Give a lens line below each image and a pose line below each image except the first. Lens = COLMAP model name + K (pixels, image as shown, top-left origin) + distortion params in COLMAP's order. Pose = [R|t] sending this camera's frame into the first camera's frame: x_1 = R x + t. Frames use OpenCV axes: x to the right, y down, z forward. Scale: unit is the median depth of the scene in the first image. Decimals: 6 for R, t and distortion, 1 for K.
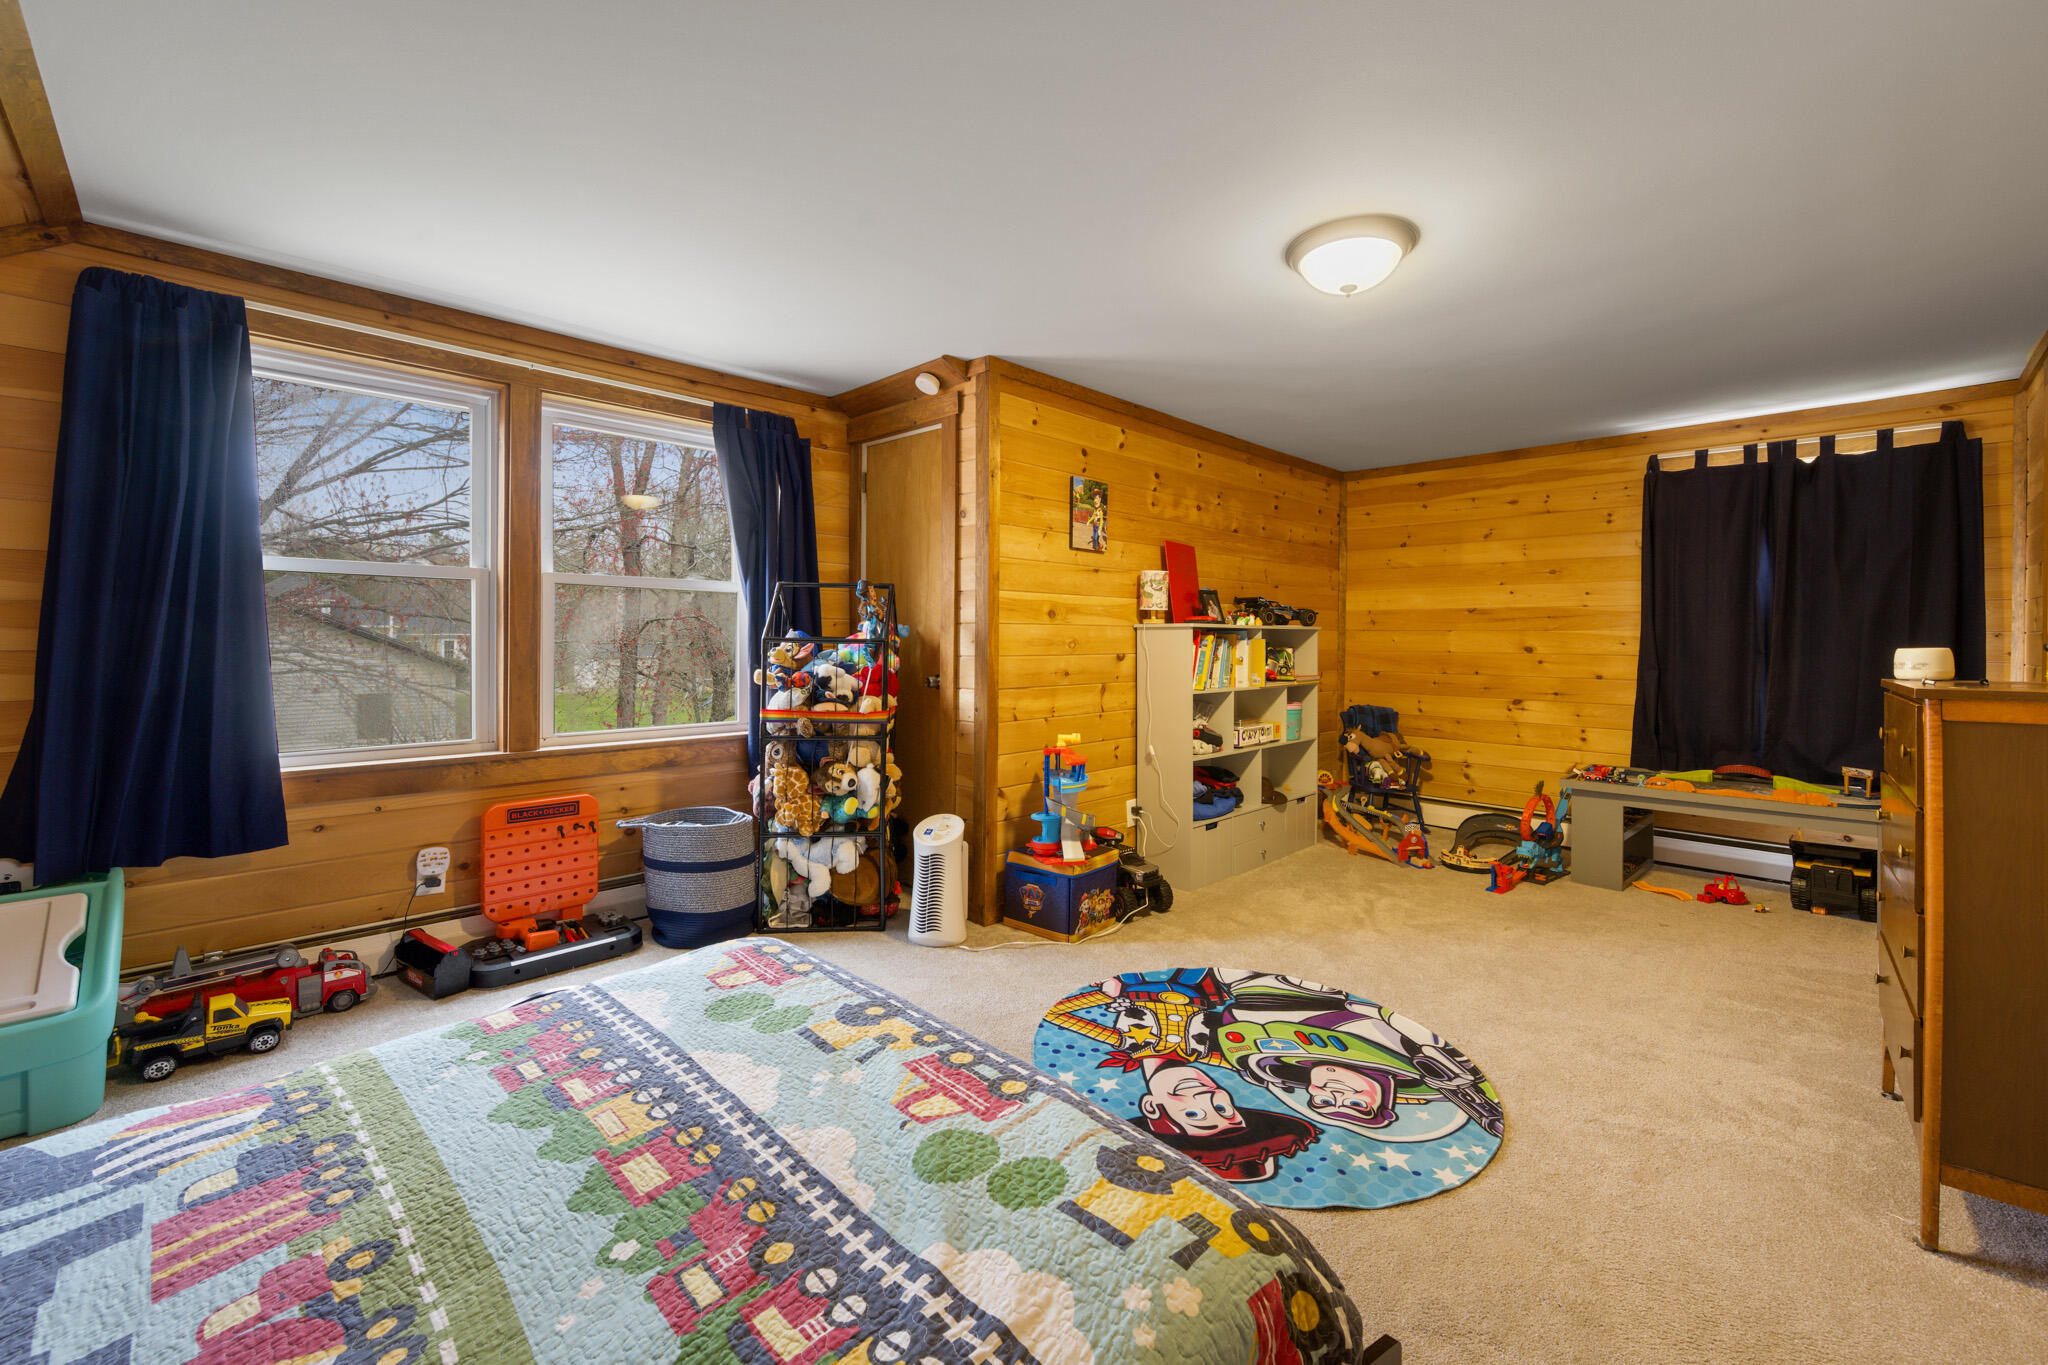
lens RADIAL K [[825.4, 0, 1031.8], [0, 825.4, 639.4], [0, 0, 1]] dist [-0.002179, 0.000526]
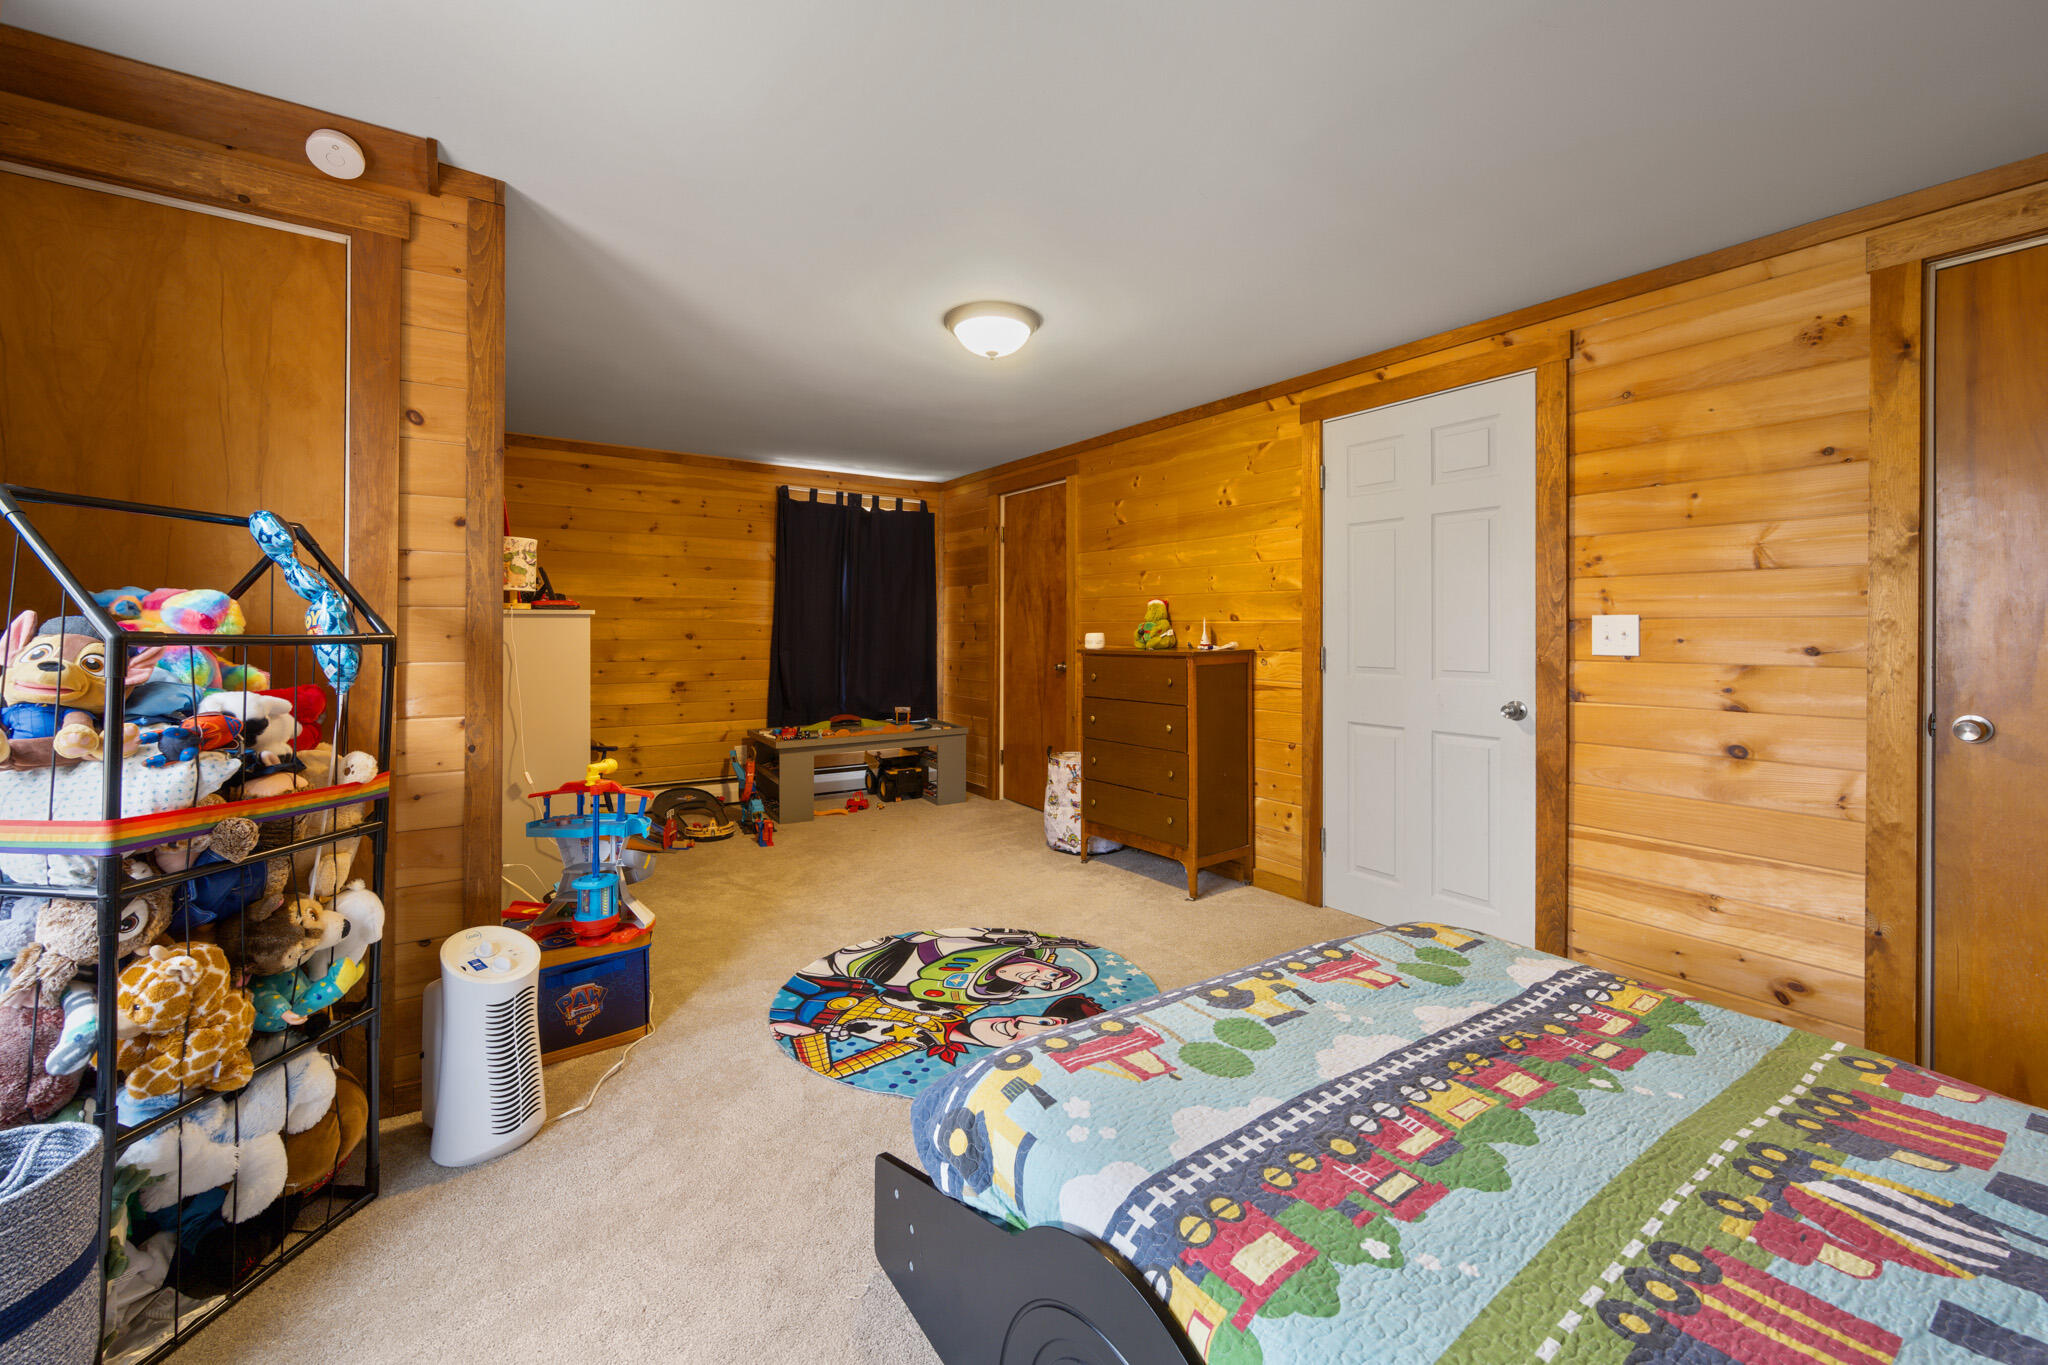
lens RADIAL K [[825.4, 0, 1029.2], [0, 825.4, 628.7], [0, 0, 1]] dist [-0.002179, 0.000526]
pose [[0.201796, -0.005494, 0.979412, -0.808569], [-0.001015, 0.999983, 0.005818, -0.010166], [-0.979427, -0.002168, 0.201787, 0.660470]]
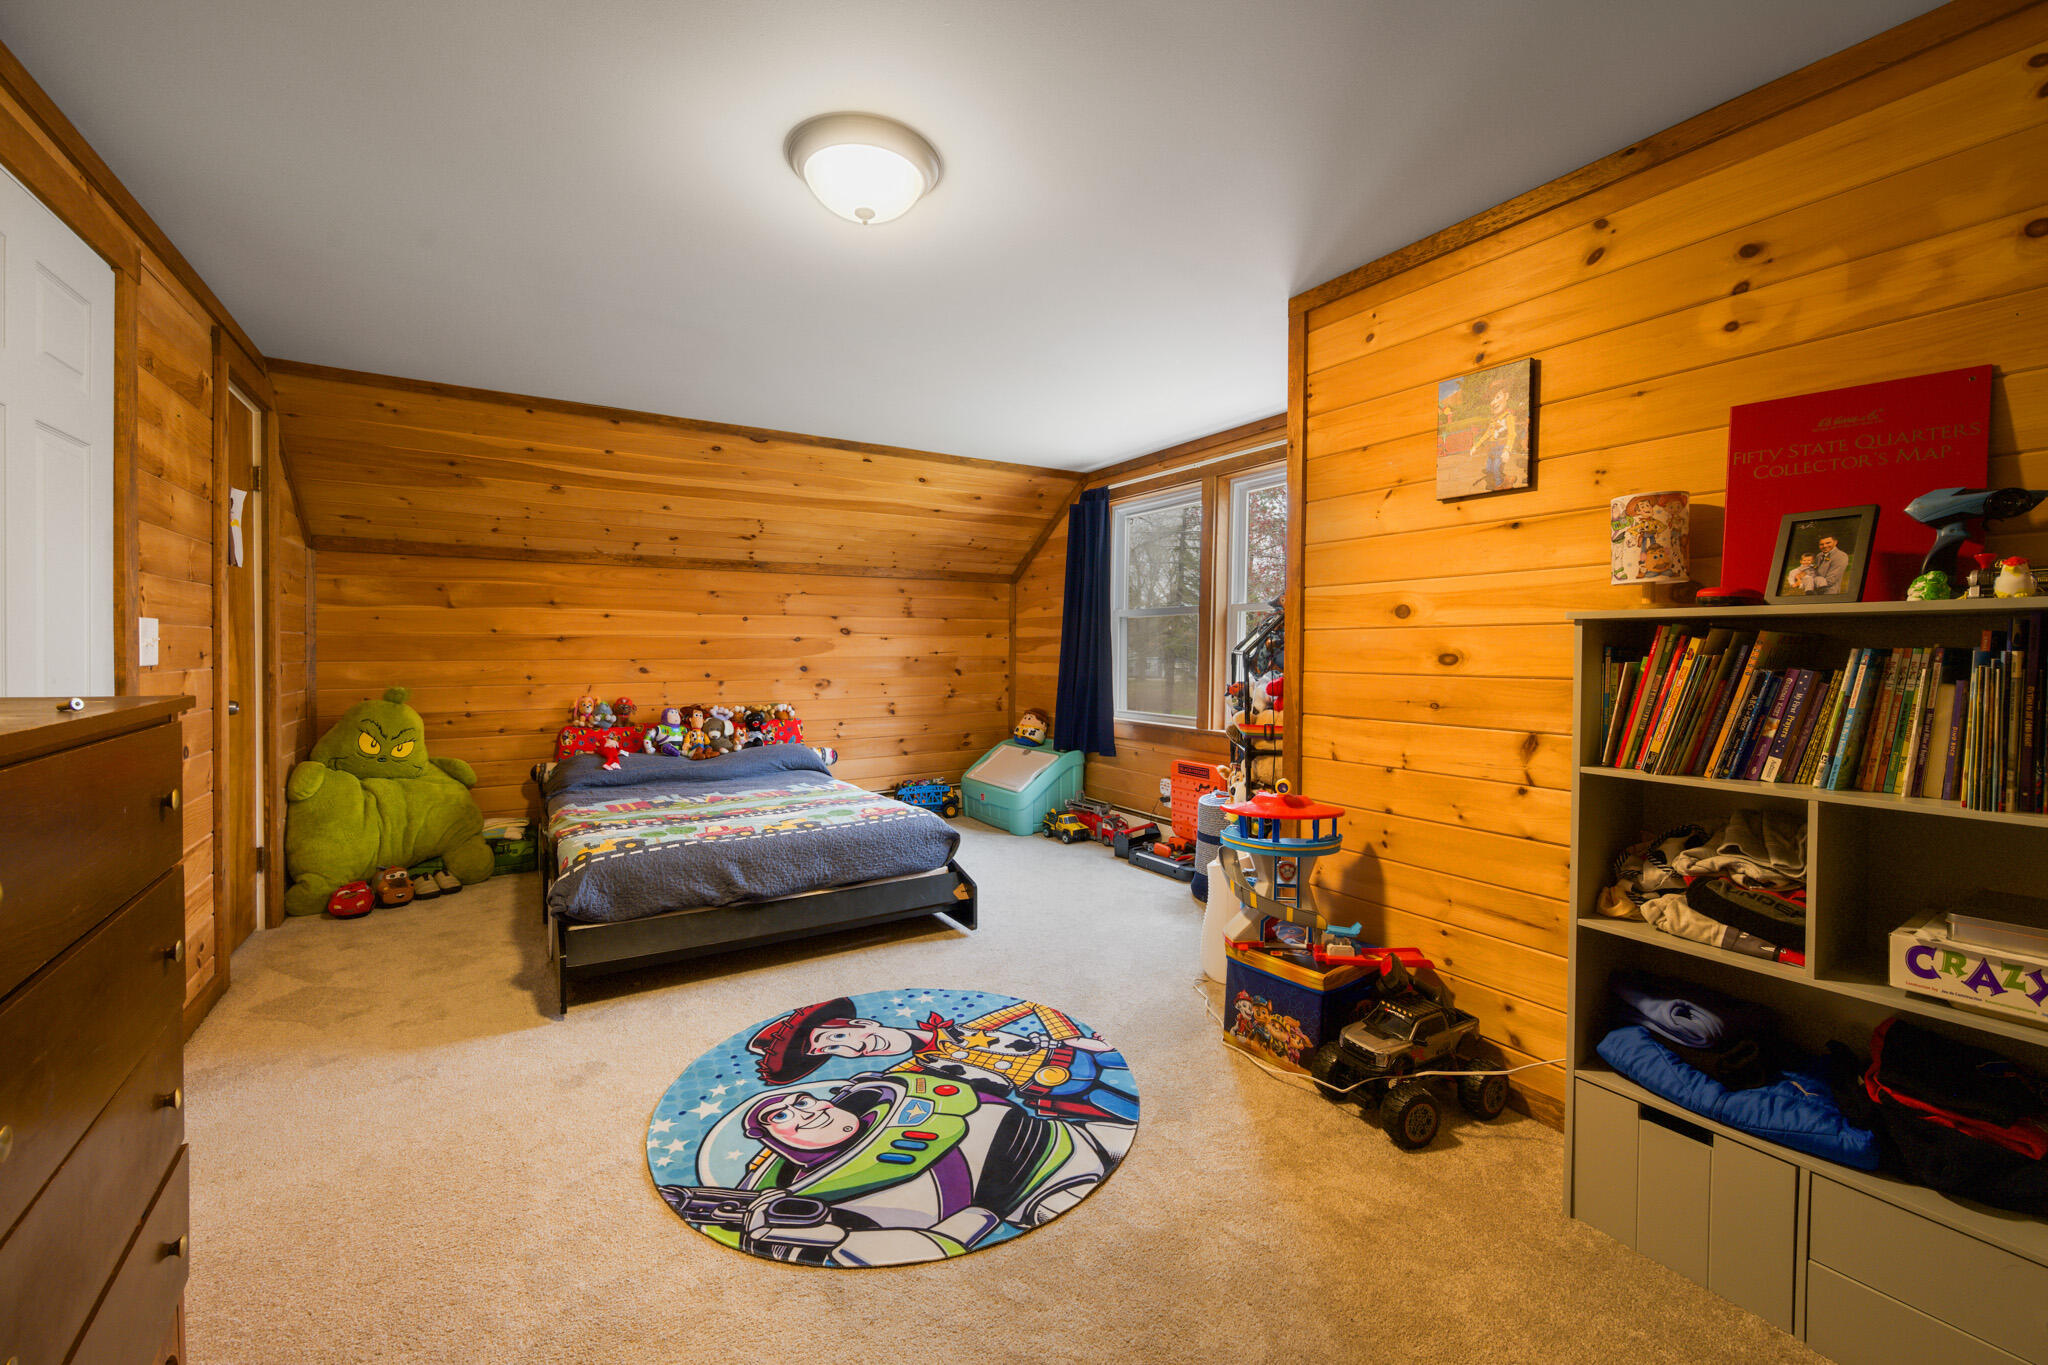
lens RADIAL K [[825.4, 0, 1026.6], [0, 825.4, 666.9], [0, 0, 1]] dist [-0.002179, 0.000526]
pose [[-0.231445, 0.011370, -0.972781, 1.098146], [-0.010145, 0.999849, 0.014100, 0.010532], [0.972795, 0.013132, -0.231295, 1.295212]]
